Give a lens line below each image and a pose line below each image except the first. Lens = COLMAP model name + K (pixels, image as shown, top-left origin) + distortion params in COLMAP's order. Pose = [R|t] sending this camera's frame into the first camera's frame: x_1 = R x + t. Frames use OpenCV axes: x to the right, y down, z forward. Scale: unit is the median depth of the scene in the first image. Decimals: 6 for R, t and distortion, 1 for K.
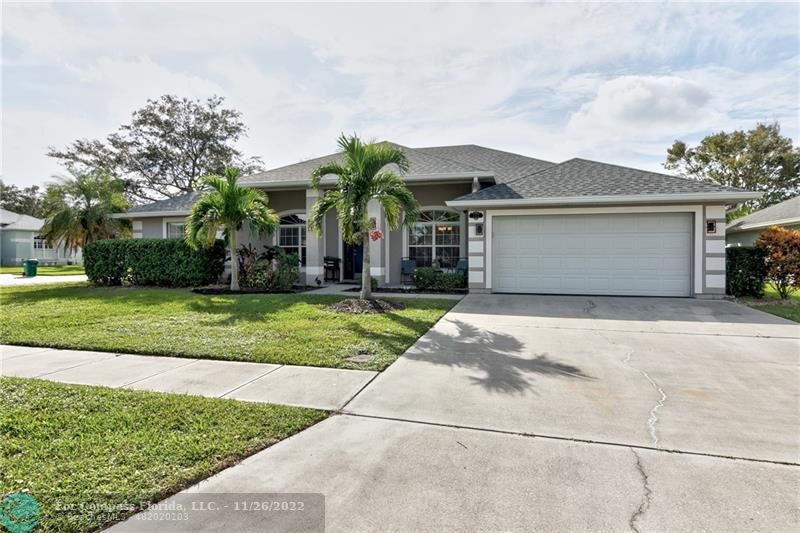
lens RADIAL K [[464.8, 0, 400.0], [0, 464.8, 266.5], [0, 0, 1]] dist [0.002606, -0.000012]
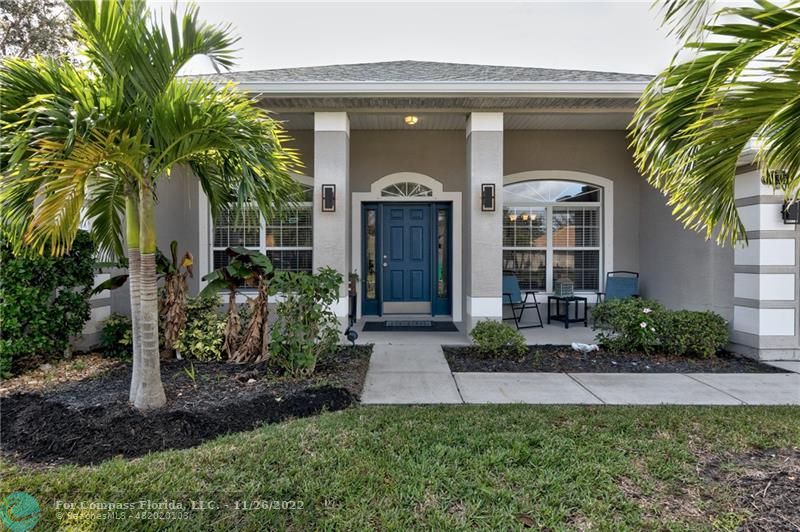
lens RADIAL K [[464.8, 0, 400.0], [0, 464.8, 266.0], [0, 0, 1]] dist [0.002606, -0.000012]
pose [[0.959739, -0.010922, 0.280681, -0.267385], [0.009241, 0.999931, 0.007314, -0.033620], [-0.280741, -0.004426, 0.959773, 0.636428]]
